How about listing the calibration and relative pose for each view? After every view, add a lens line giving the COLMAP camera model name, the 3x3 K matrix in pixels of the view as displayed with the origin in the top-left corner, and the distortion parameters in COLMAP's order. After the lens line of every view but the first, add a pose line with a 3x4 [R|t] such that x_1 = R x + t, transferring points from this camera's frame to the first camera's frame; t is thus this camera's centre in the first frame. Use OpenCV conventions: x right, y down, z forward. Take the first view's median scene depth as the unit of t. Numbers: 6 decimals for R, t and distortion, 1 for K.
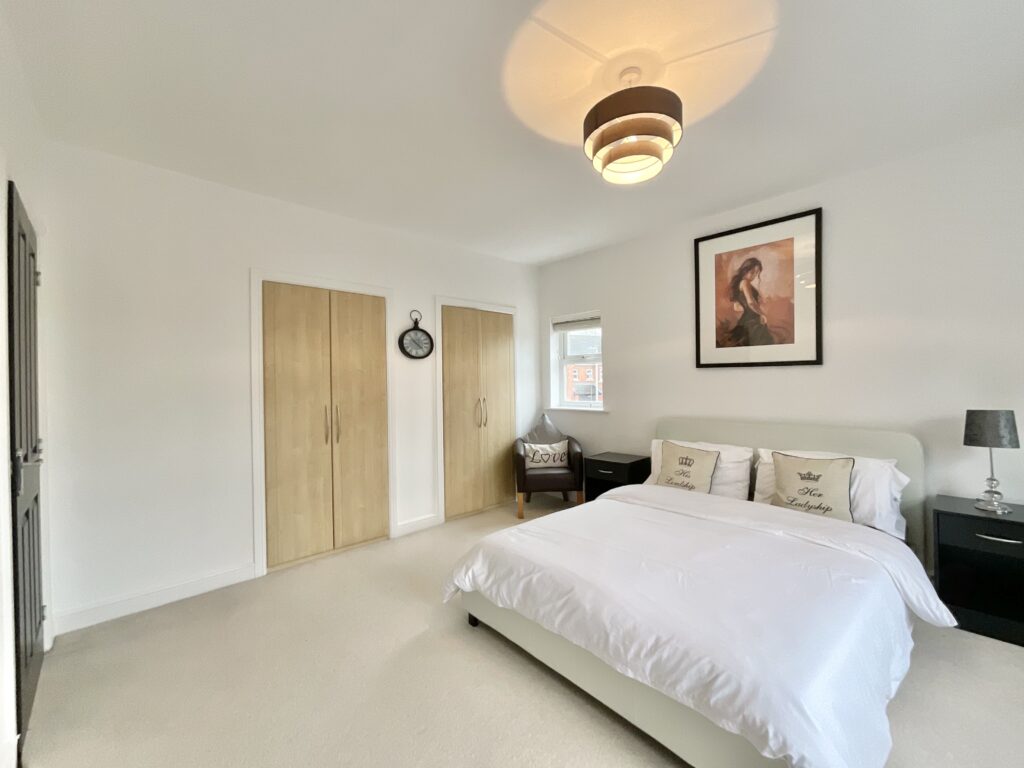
lens RADIAL K [[417.3, 0, 510.9], [0, 417.3, 380.1], [0, 0, 1]] dist [-0.003151, 0.000987]
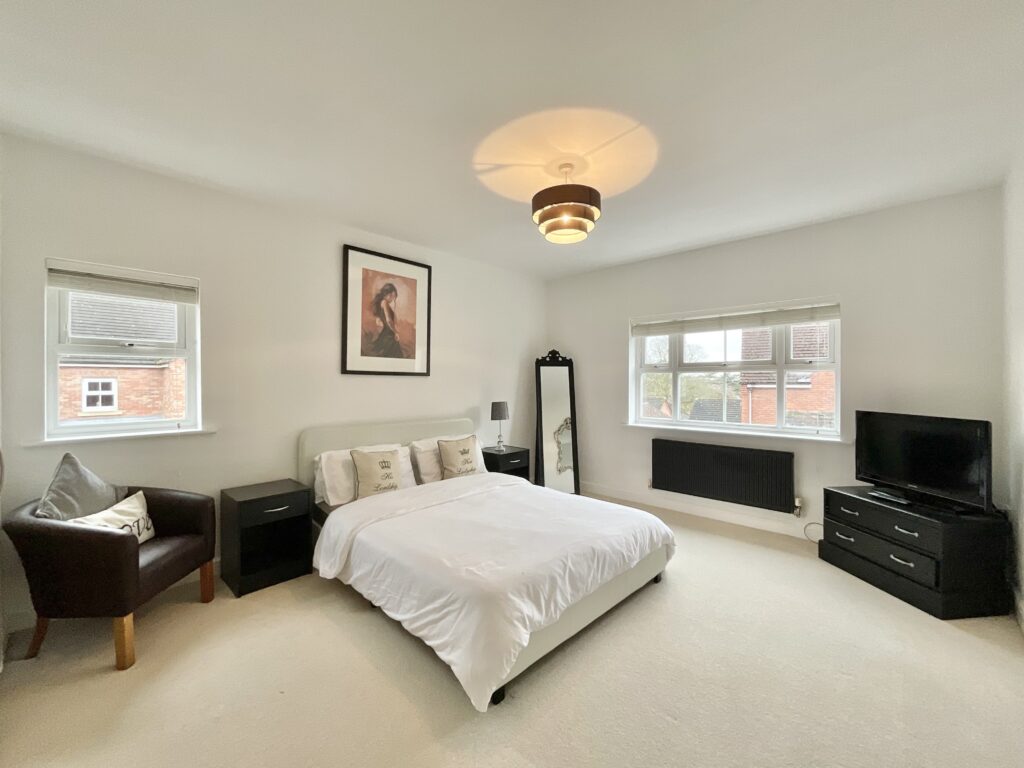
lens RADIAL K [[417.3, 0, 502.9], [0, 417.3, 382.7], [0, 0, 1]] dist [-0.003151, 0.000987]
pose [[-0.045946, 0.022036, 0.998701, -0.618456], [0.003620, 0.999754, -0.021893, 0.015706], [-0.998937, 0.002610, -0.046015, 0.742260]]
